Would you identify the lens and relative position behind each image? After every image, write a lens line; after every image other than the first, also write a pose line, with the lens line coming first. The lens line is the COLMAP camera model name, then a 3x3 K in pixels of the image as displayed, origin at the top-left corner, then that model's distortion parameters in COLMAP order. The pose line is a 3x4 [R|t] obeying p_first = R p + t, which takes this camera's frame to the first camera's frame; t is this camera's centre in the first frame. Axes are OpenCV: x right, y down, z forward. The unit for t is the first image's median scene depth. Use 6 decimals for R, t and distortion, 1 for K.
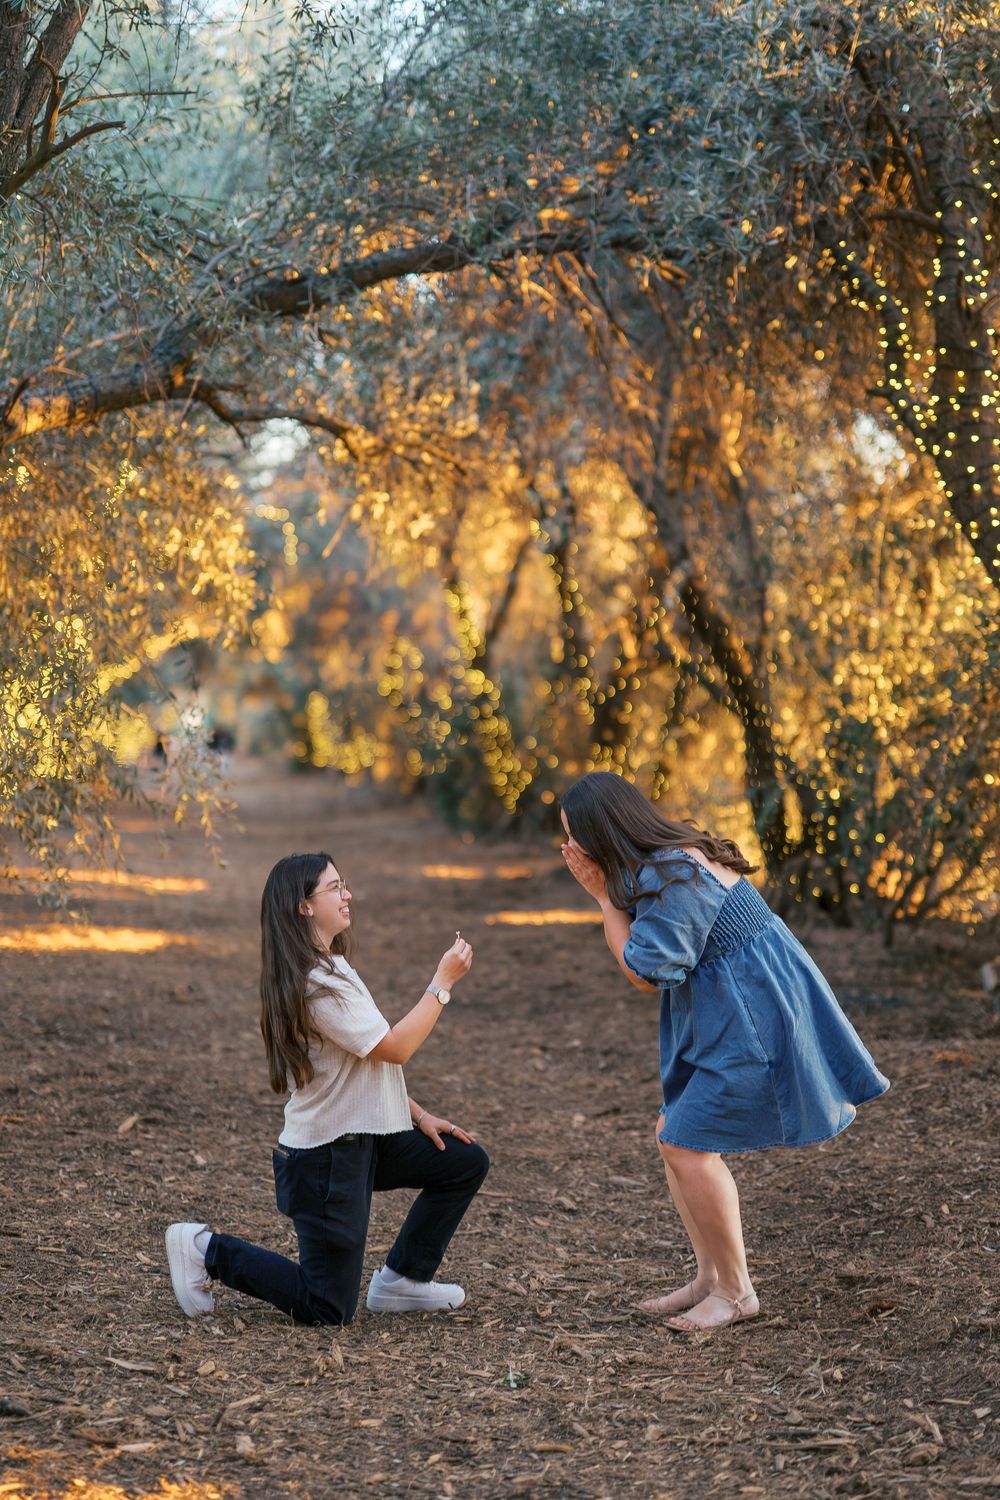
lens RADIAL K [[2373.4, 0, 523.0], [0, 2373.4, 637.6], [0, 0, 1]] dist [0.001564, -0.030115]
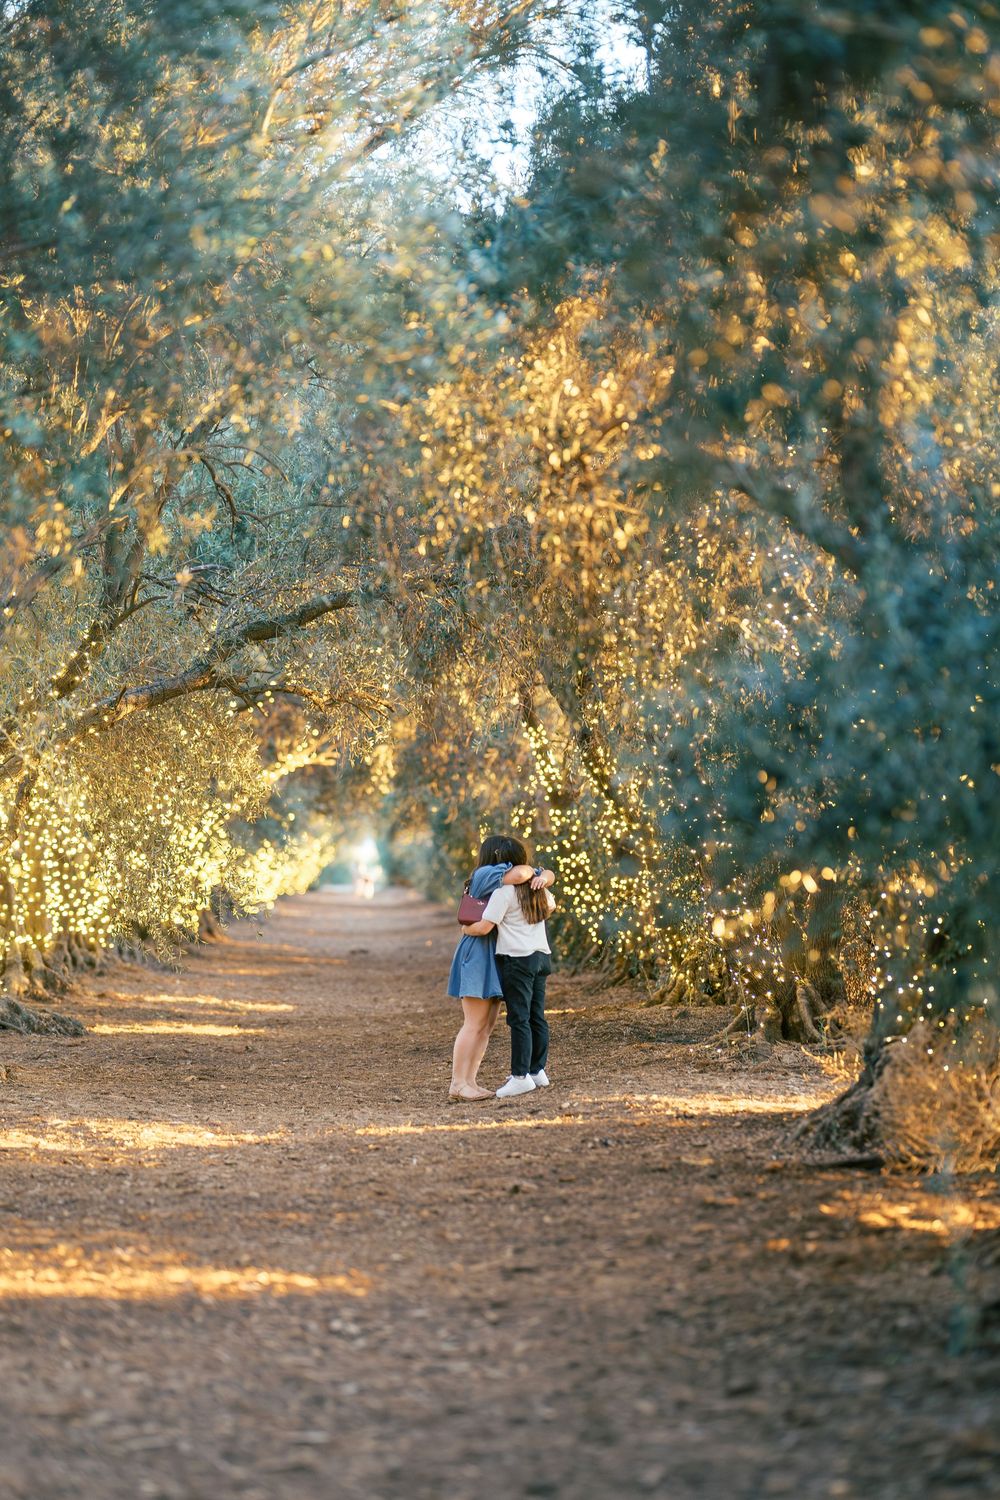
lens RADIAL K [[3530.3, 0, 499.7], [0, 3530.3, 894.0], [0, 0, 1]] dist [0.007843, 0.022243]
pose [[0.994703, -0.018308, -0.101146, 0.338349], [0.023172, 0.998620, 0.047127, -0.064672], [0.100143, -0.049222, 0.993755, -1.629037]]
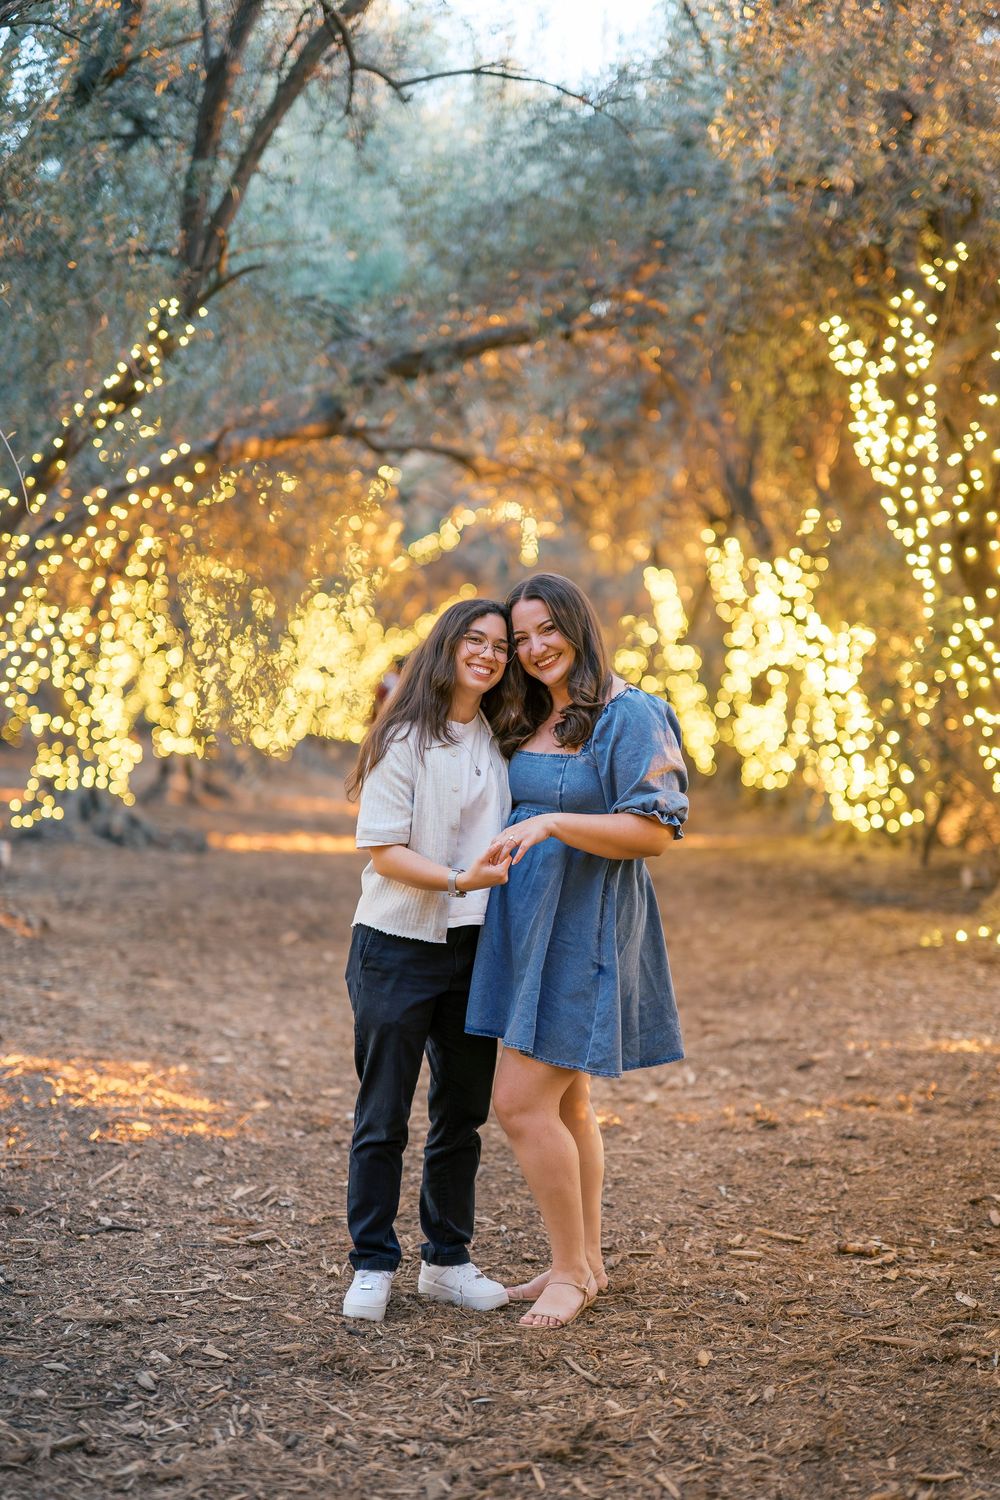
lens RADIAL K [[2200.9, 0, 502.4], [0, 2200.9, 768.0], [0, 0, 1]] dist [-0.004501, -0.030446]
pose [[0.990617, 0.023934, -0.134559, 0.131966], [-0.015072, 0.997673, 0.066496, 0.006920], [0.135837, -0.063844, 0.988672, -0.292390]]
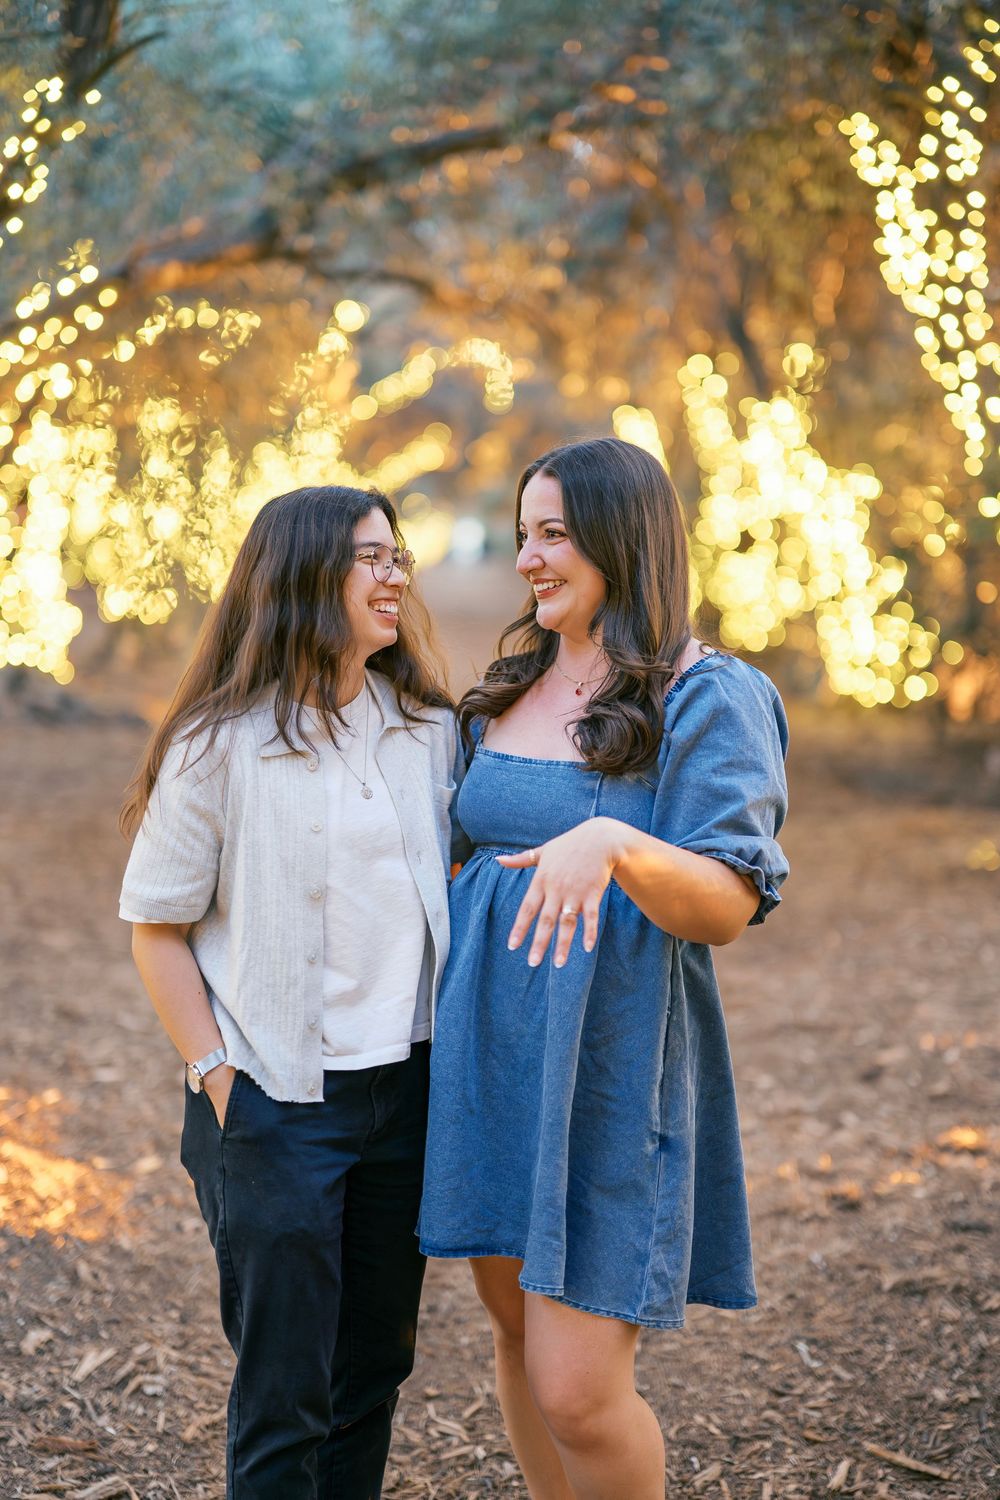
lens RADIAL K [[2109.0, 0, 500.0], [0, 2109.0, 750.0], [0, 0, 1]] dist [-0.003209, -0.002736]
pose [[0.992397, 0.024774, -0.120563, 0.100476], [-0.008246, 0.990716, 0.135697, -0.002114], [0.122805, -0.133671, 0.983388, -0.061527]]
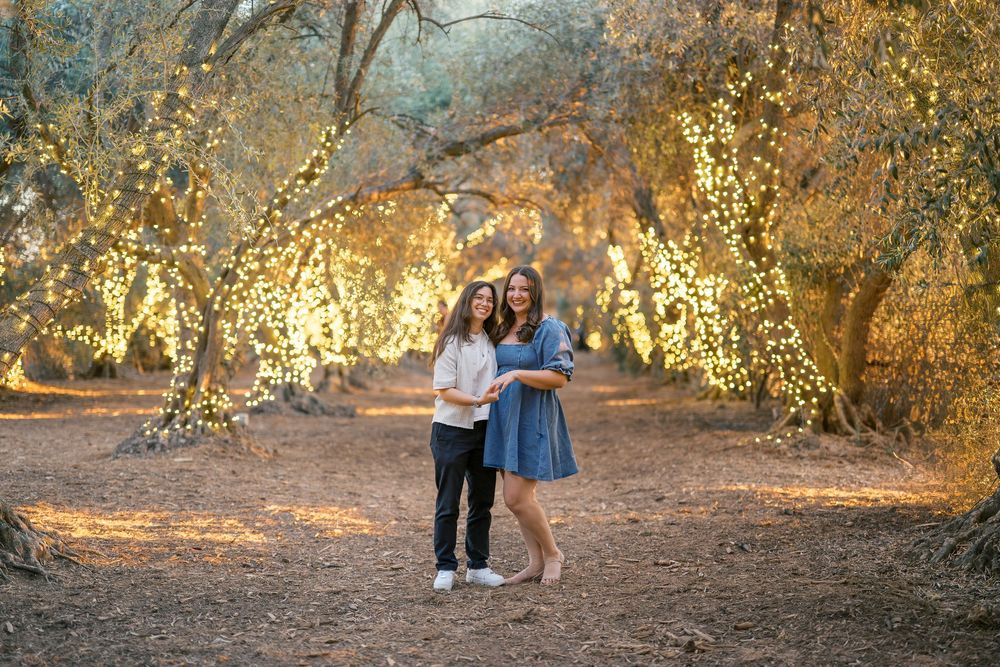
lens RADIAL K [[1406.0, 0, 500.0], [0, 1406.0, 333.5], [0, 0, 1]] dist [-0.003209, -0.002736]
pose [[0.987263, -0.016571, -0.158230, 0.187560], [0.023227, 0.998917, 0.040311, -0.000150], [0.157391, -0.043472, 0.986579, -0.538775]]
